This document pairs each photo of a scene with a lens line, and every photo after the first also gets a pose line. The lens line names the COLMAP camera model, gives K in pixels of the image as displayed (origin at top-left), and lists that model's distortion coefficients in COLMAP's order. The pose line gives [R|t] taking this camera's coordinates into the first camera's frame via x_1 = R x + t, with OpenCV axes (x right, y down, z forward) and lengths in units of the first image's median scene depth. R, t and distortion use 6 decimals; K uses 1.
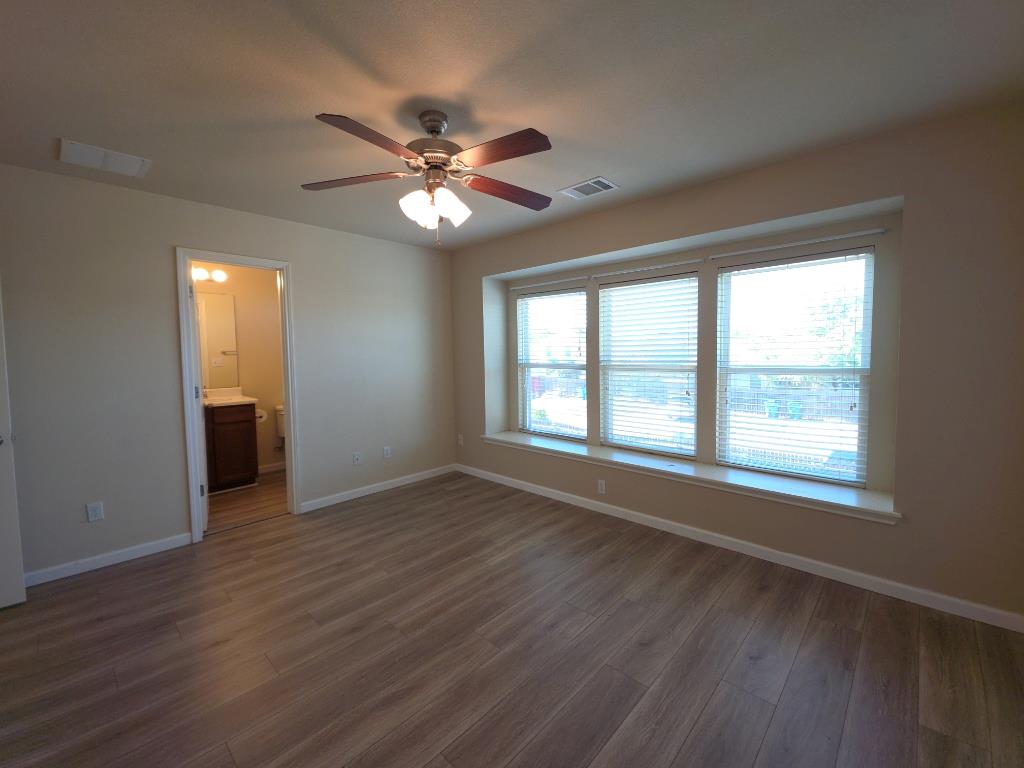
lens RADIAL K [[423.2, 0, 512.0], [0, 423.2, 384.0], [0, 0, 1]] dist [0.024771, 0.000059]
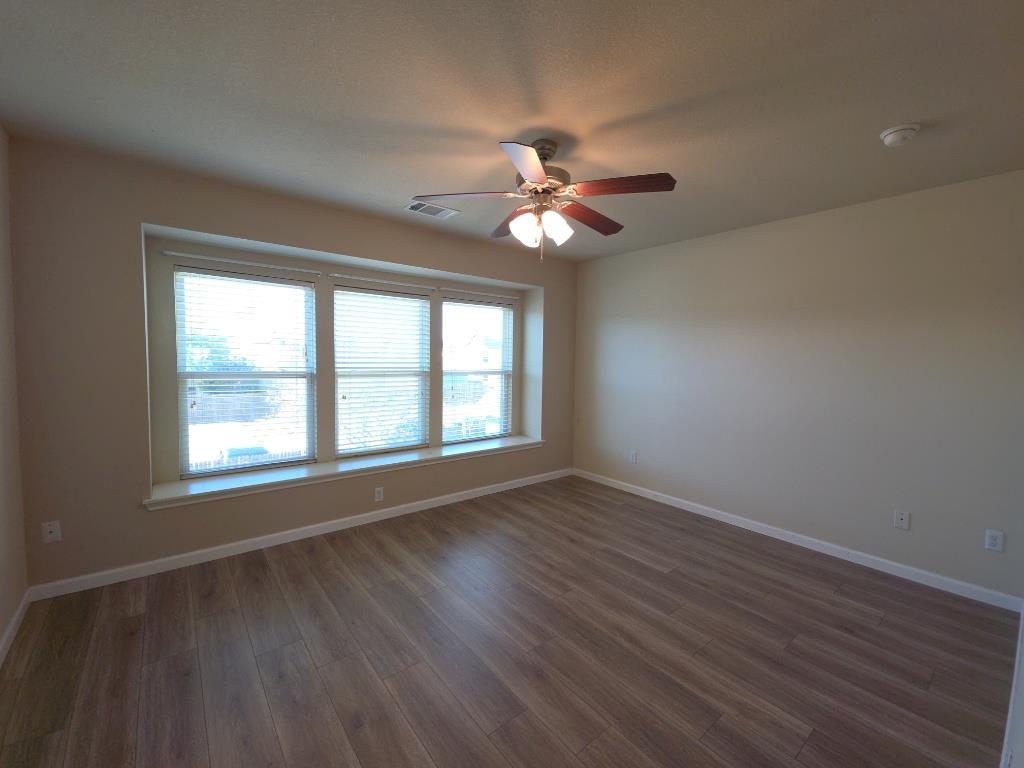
lens RADIAL K [[417.5, 0, 526.6], [0, 417.5, 380.0], [0, 0, 1]] dist [-0.003246, -0.000284]
pose [[0.123976, -0.035149, 0.991662, -0.770934], [0.061991, 0.997695, 0.027613, -0.032119], [-0.990347, 0.058051, 0.125870, 0.575025]]
